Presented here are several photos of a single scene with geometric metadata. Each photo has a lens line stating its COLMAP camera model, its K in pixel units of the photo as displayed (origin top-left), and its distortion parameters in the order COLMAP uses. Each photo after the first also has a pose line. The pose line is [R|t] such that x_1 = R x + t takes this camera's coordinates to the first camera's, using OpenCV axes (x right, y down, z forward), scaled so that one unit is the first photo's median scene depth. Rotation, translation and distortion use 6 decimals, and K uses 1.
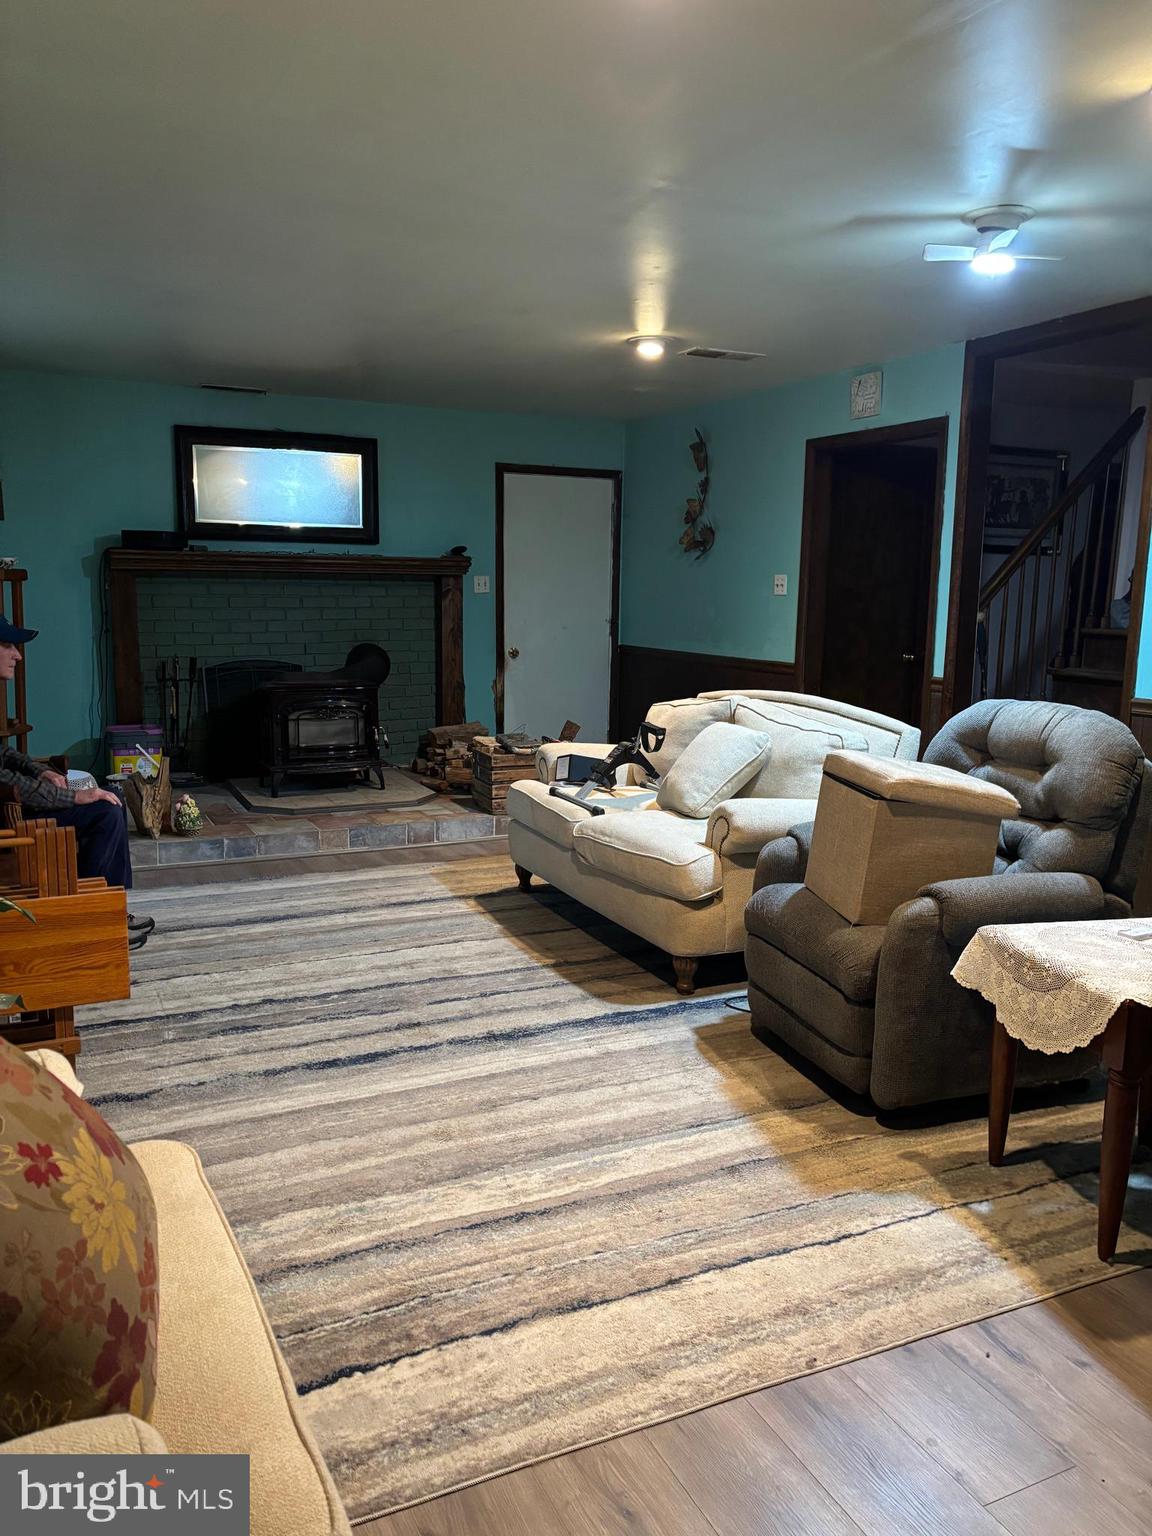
lens RADIAL K [[1155.8, 0, 576.0], [0, 1155.8, 768.0], [0, 0, 1]] dist [0.060108, -0.001477]
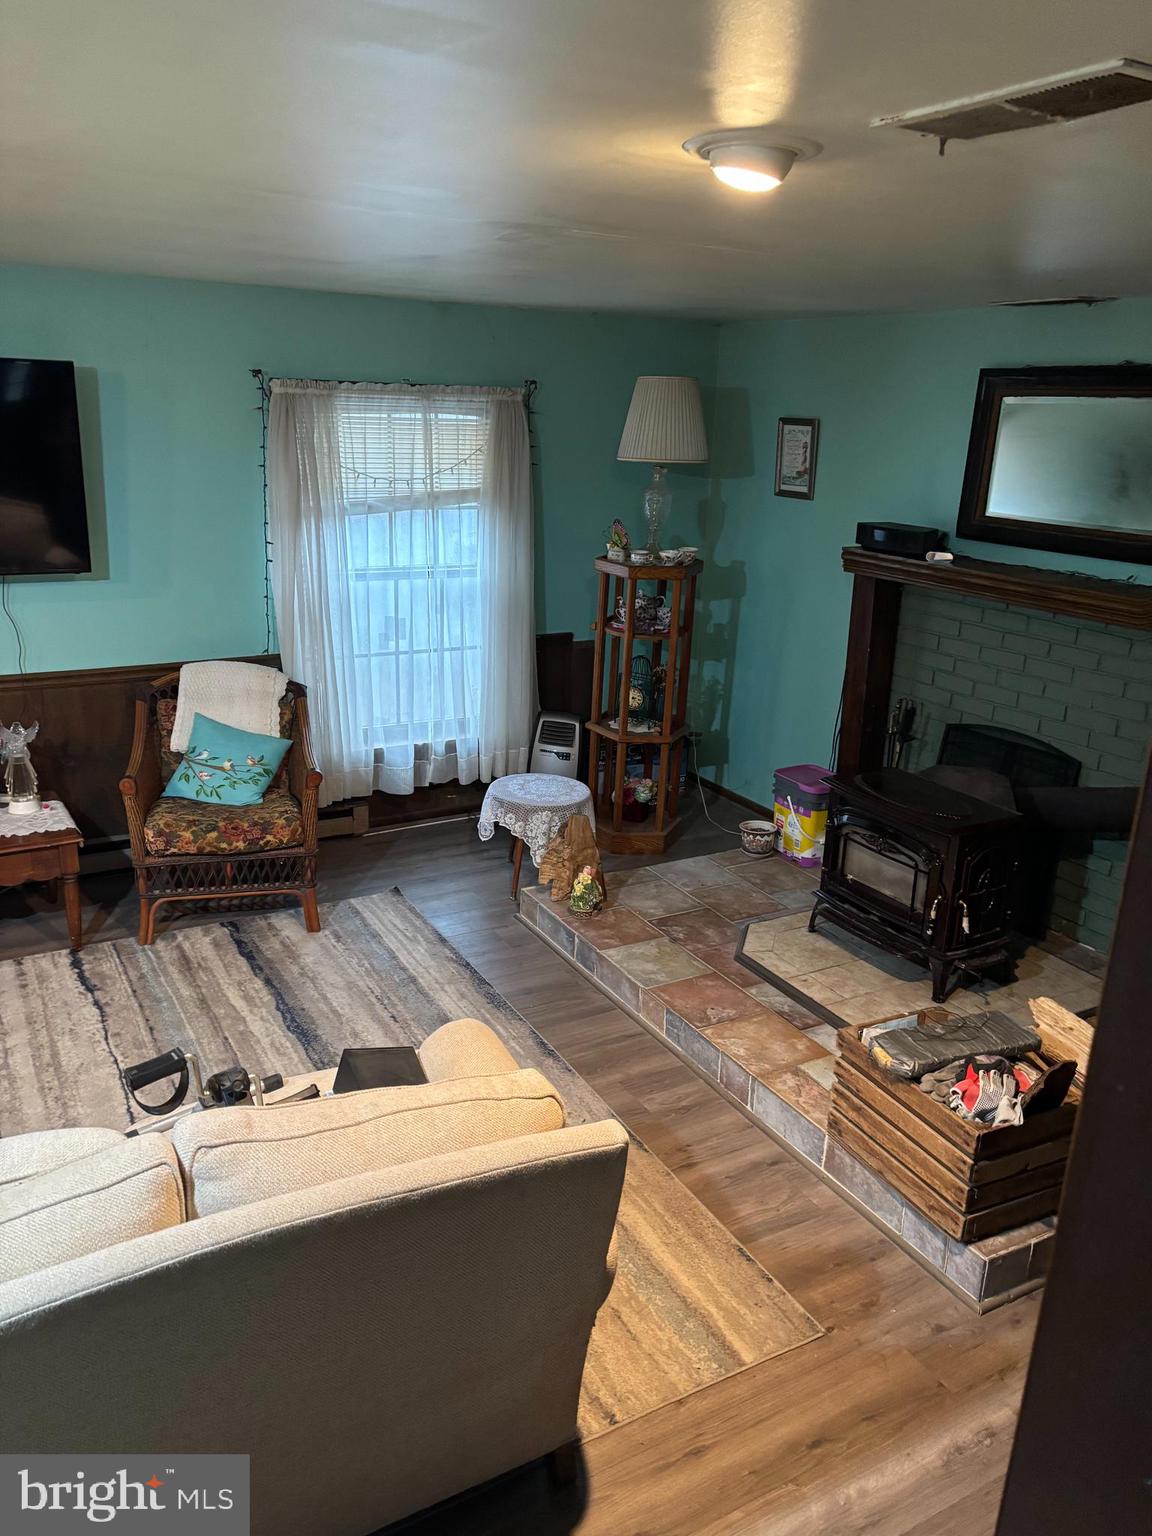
lens RADIAL K [[1155.8, 0, 576.0], [0, 1155.8, 768.0], [0, 0, 1]] dist [0.060108, -0.001477]
pose [[0.059355, 0.292366, -0.954463, 0.597238], [-0.189333, 0.942090, 0.276802, -0.378698], [0.980117, 0.164282, 0.111273, 1.267548]]
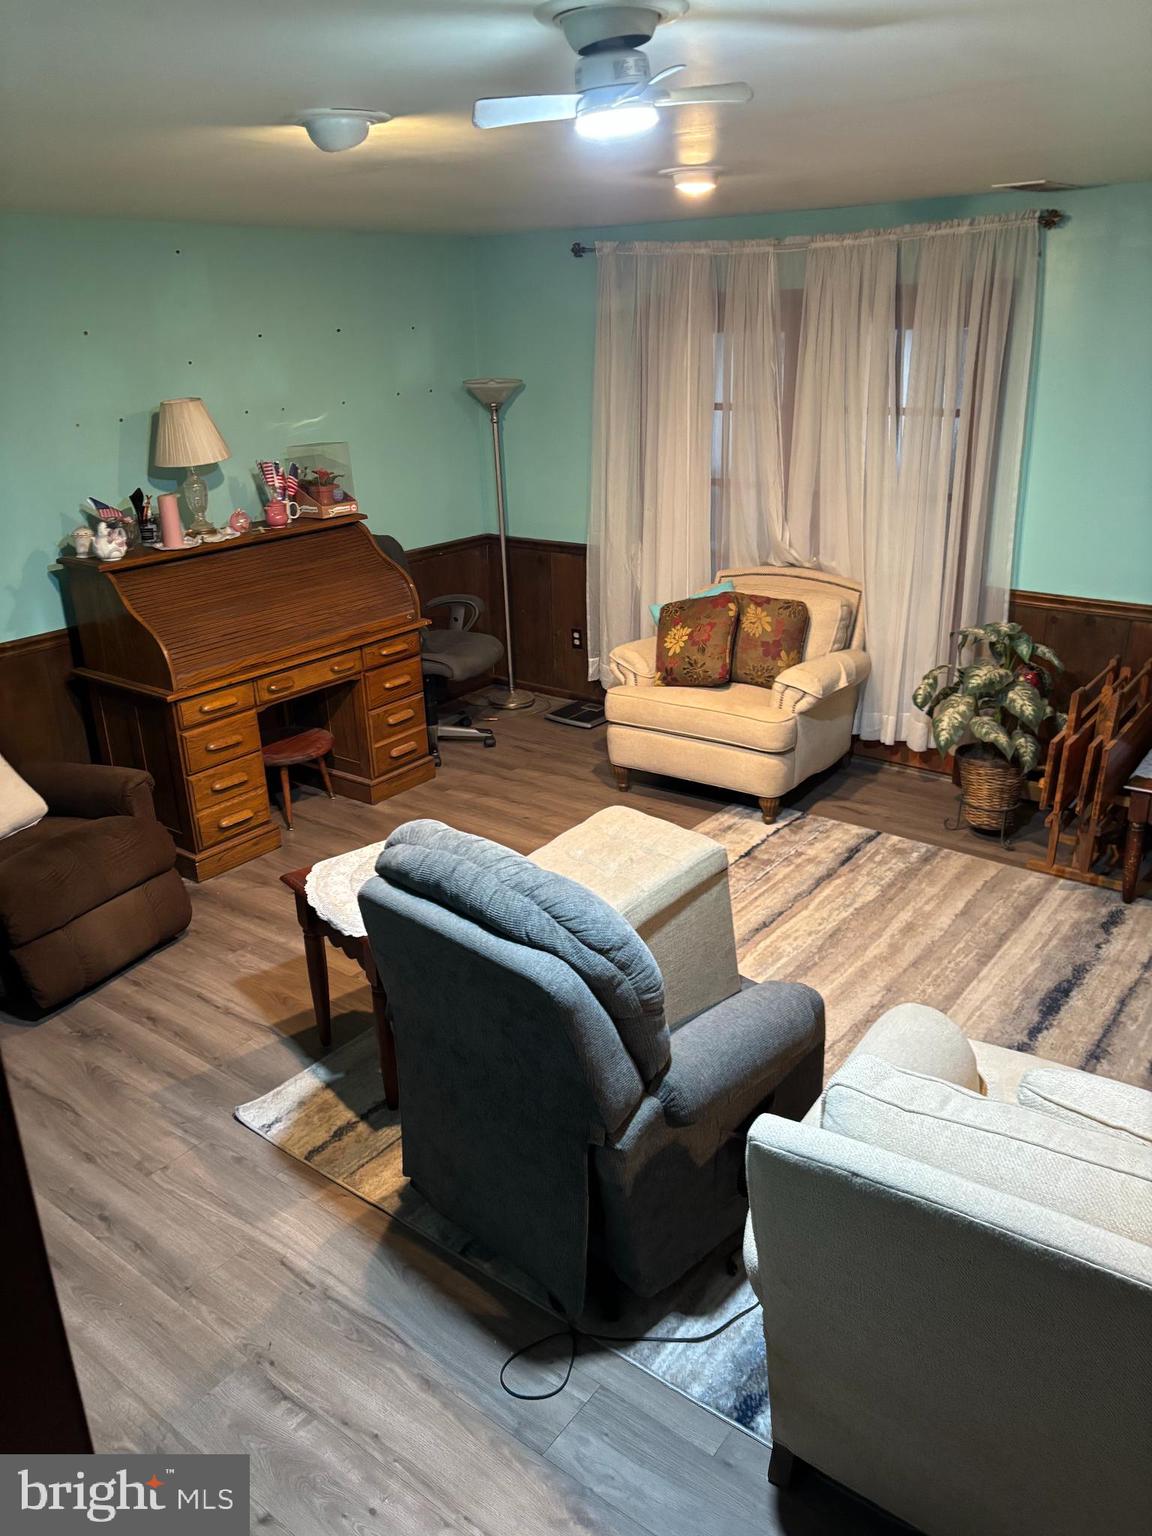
lens RADIAL K [[1155.8, 0, 576.0], [0, 1155.8, 768.0], [0, 0, 1]] dist [0.060108, -0.001477]
pose [[-0.900441, 0.162982, -0.403291, 0.534738], [-0.054658, 0.877407, 0.476622, -0.378988], [0.431531, 0.451213, -0.781145, 1.325700]]
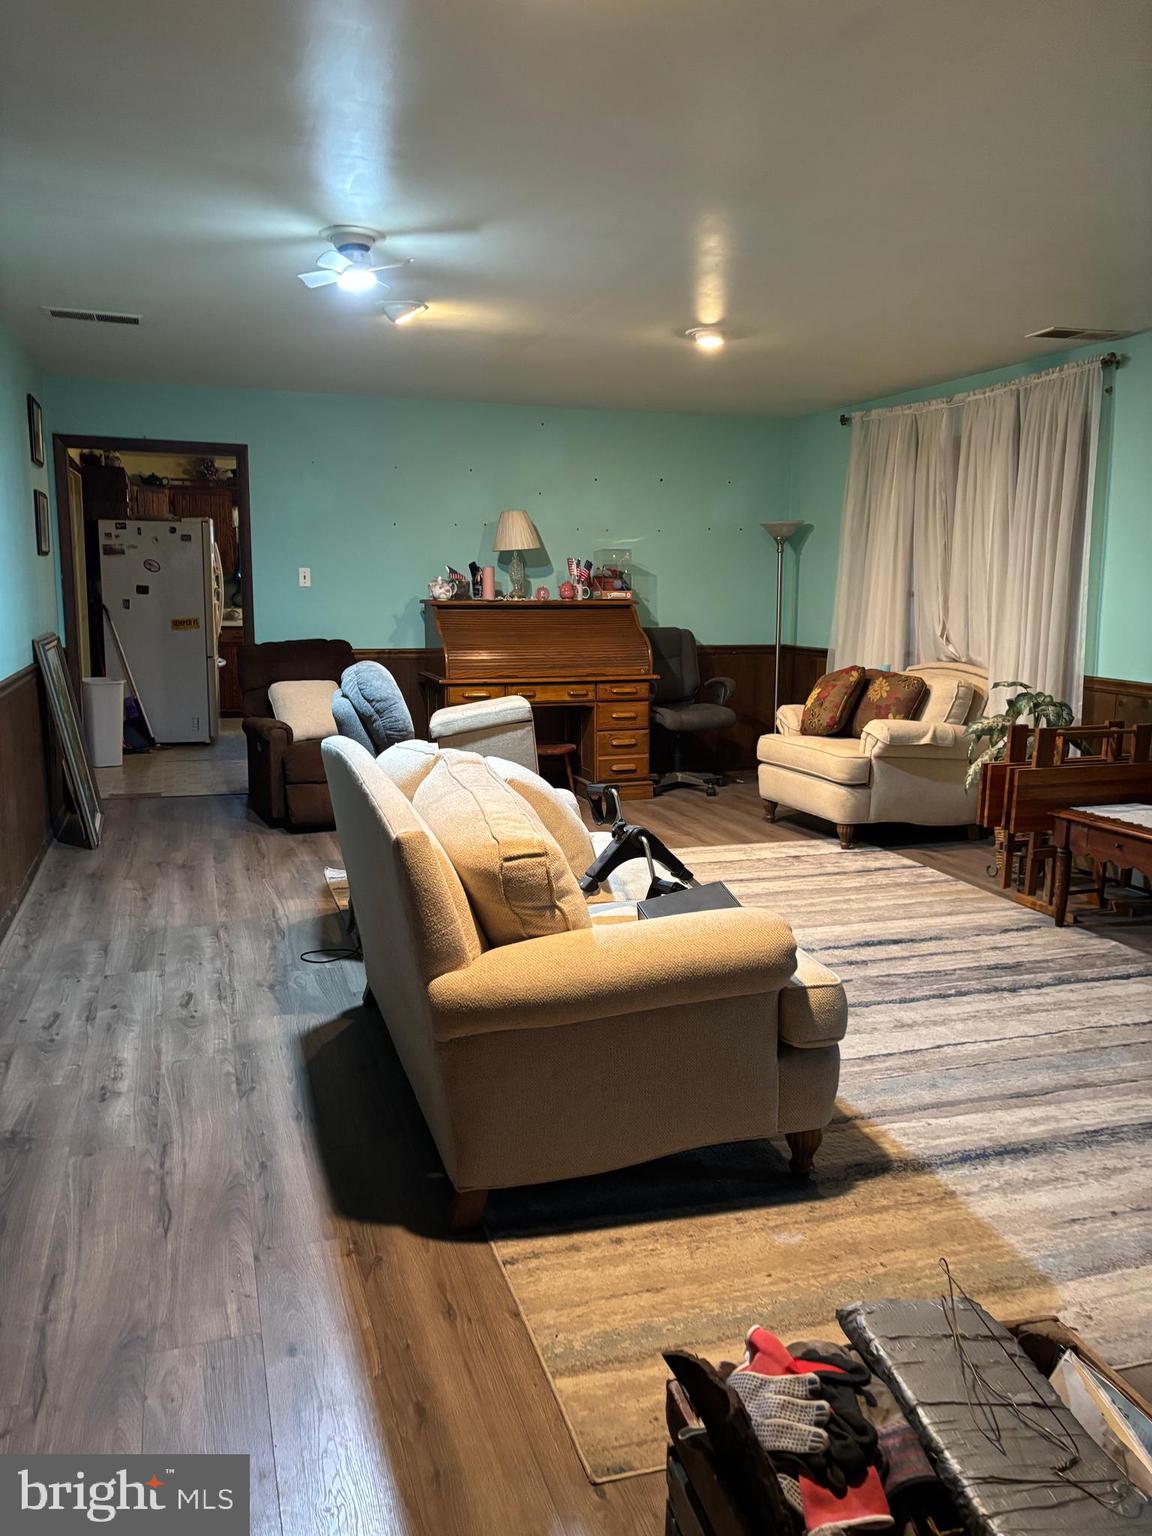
lens RADIAL K [[1155.8, 0, 576.0], [0, 1155.8, 768.0], [0, 0, 1]] dist [0.060108, -0.001477]
pose [[-0.990524, -0.047937, 0.128702, -0.003626], [-0.005818, 0.950913, 0.309405, -0.296861], [-0.137216, 0.305724, -0.942181, 1.892279]]
